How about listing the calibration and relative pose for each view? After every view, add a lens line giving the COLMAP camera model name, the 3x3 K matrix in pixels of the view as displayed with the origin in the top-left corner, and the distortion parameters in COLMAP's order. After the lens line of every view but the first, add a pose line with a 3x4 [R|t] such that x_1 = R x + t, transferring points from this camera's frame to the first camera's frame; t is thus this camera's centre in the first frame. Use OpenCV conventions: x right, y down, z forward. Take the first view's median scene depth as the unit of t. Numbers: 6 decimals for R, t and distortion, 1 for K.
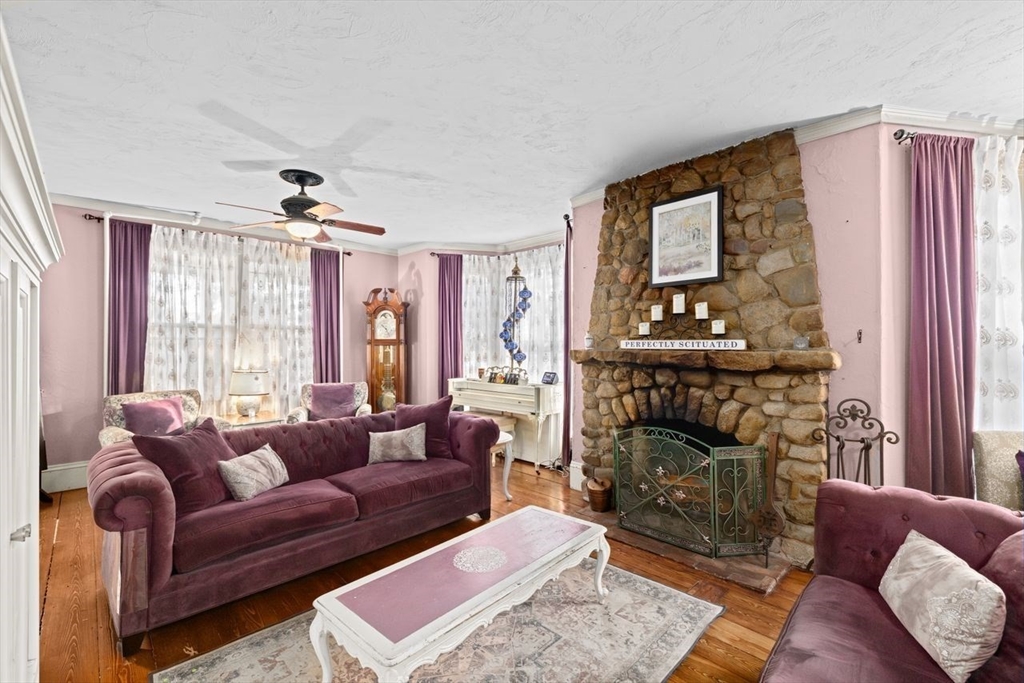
lens RADIAL K [[439.2, 0, 510.5], [0, 439.2, 337.5], [0, 0, 1]] dist [-0.000607, 0.000536]
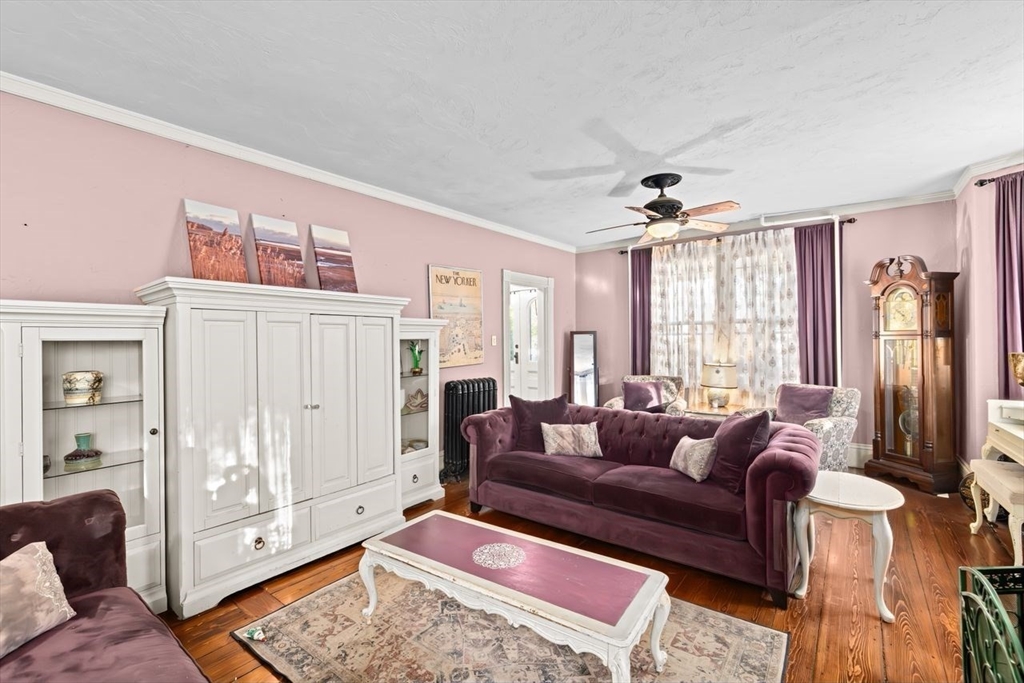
lens RADIAL K [[439.2, 0, 510.5], [0, 439.2, 337.5], [0, 0, 1]] dist [-0.000607, 0.000536]
pose [[0.140220, -0.003901, -0.990113, 0.409381], [0.021556, 0.999767, -0.000886, 0.002651], [0.989886, -0.021219, 0.140271, 0.392733]]
